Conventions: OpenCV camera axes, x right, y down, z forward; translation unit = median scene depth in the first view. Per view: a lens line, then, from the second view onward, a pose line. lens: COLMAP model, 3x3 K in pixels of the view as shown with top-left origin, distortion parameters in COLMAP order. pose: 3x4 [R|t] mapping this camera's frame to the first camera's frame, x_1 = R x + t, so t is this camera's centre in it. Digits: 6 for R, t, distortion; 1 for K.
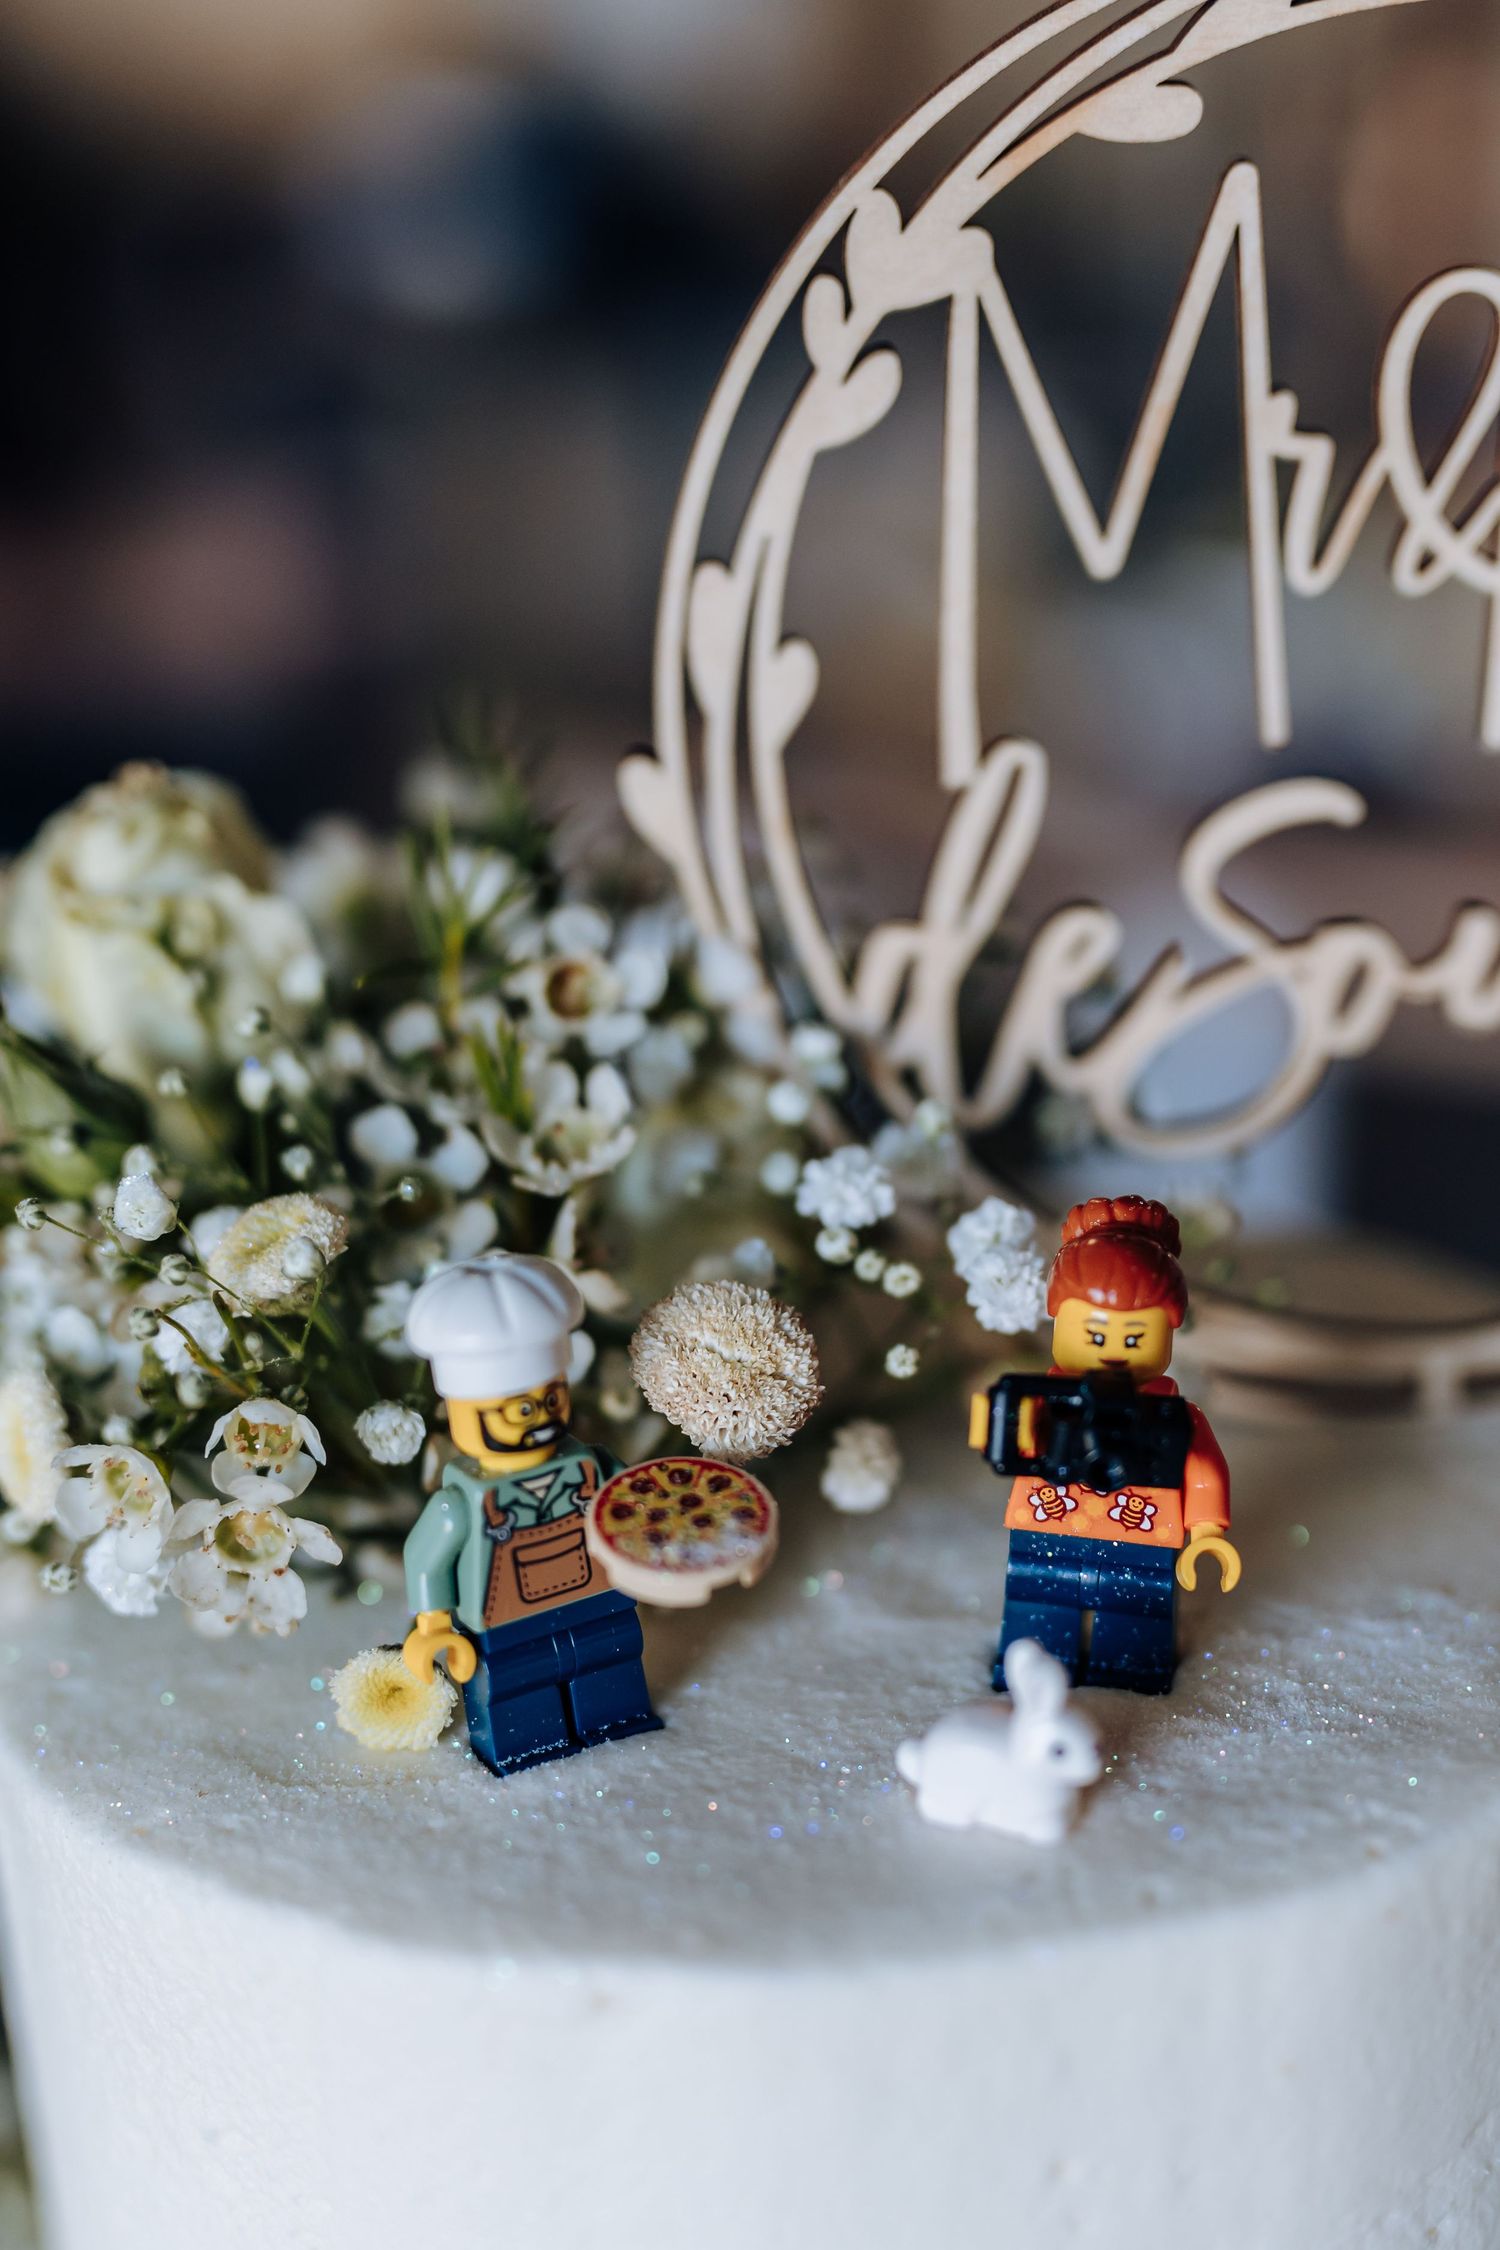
lens RADIAL K [[3348.8, 0, 750.0], [0, 3348.8, 1125.0], [0, 0, 1]] dist [-0.001639, 0.038490]
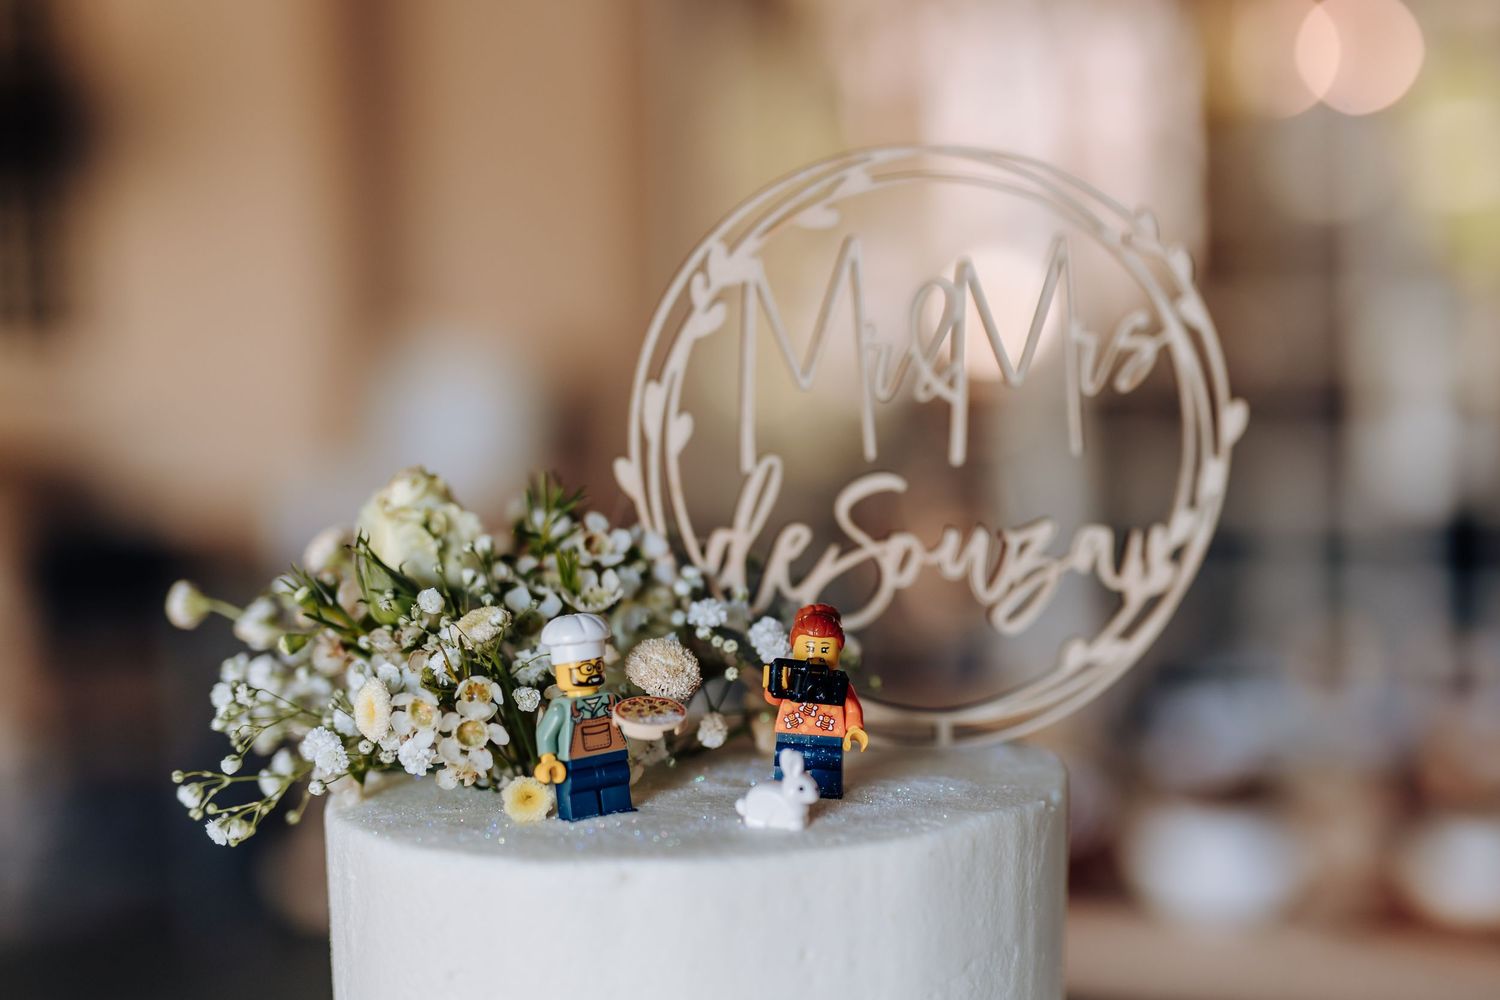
lens RADIAL K [[2232.5, 0, 757.1], [0, 2232.5, 507.1], [0, 0, 1]] dist [-0.001639, 0.038490]
pose [[0.993126, 0.023185, 0.114731, -0.132025], [0.011957, 0.954965, -0.296476, 0.453045], [-0.116437, 0.295810, 0.948124, -0.630799]]
